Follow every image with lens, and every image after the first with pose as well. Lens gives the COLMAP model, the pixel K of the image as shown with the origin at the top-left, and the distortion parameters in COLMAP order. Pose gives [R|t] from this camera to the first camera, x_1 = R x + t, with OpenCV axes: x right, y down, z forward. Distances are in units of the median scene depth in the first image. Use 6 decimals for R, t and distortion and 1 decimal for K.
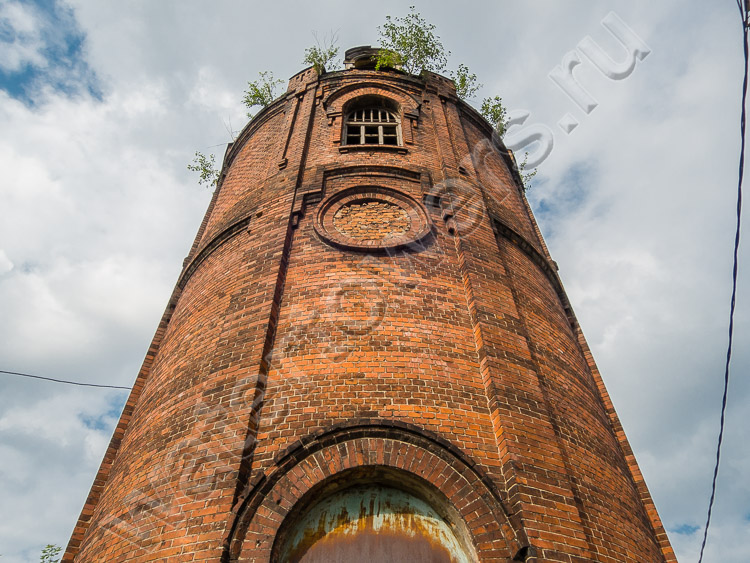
lens RADIAL K [[534.9, 0, 375.0], [0, 534.9, 281.5], [0, 0, 1]] dist [-0.006004, -0.001859]
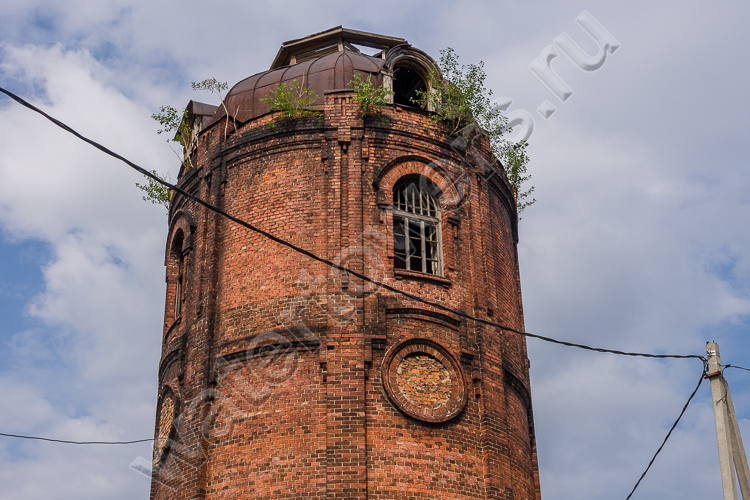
lens RADIAL K [[1112.3, 0, 375.0], [0, 1112.3, 250.0], [0, 0, 1]] dist [-0.007116, -0.009890]
pose [[0.921210, 0.179853, 0.345001, -1.040934], [-0.286379, 0.913693, 0.288362, -1.086641], [-0.263362, -0.364443, 0.893209, -1.152883]]
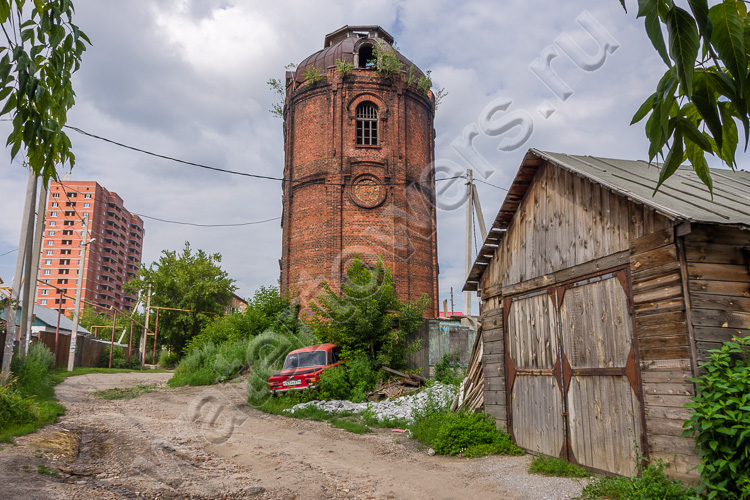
lens RADIAL K [[619.2, 0, 375.0], [0, 619.2, 250.0], [0, 0, 1]] dist [-0.012939, 0.004205]
pose [[0.993075, 0.027245, 0.114278, -0.356947], [-0.089805, 0.803192, 0.588913, -1.927213], [-0.075742, -0.595097, 0.800076, -2.055907]]
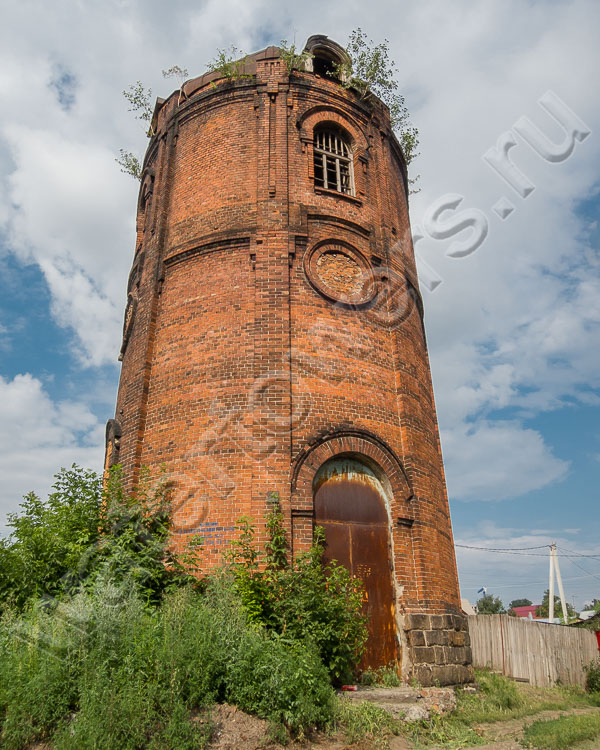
lens RADIAL K [[585.1, 0, 292.5], [0, 585.1, 375.2], [0, 0, 1]] dist [-0.002550, -0.065212]
pose [[0.927804, 0.159069, 0.337456, -0.604359], [-0.278179, 0.897707, 0.341670, -0.363398], [-0.248588, -0.410876, 0.877146, -0.459622]]
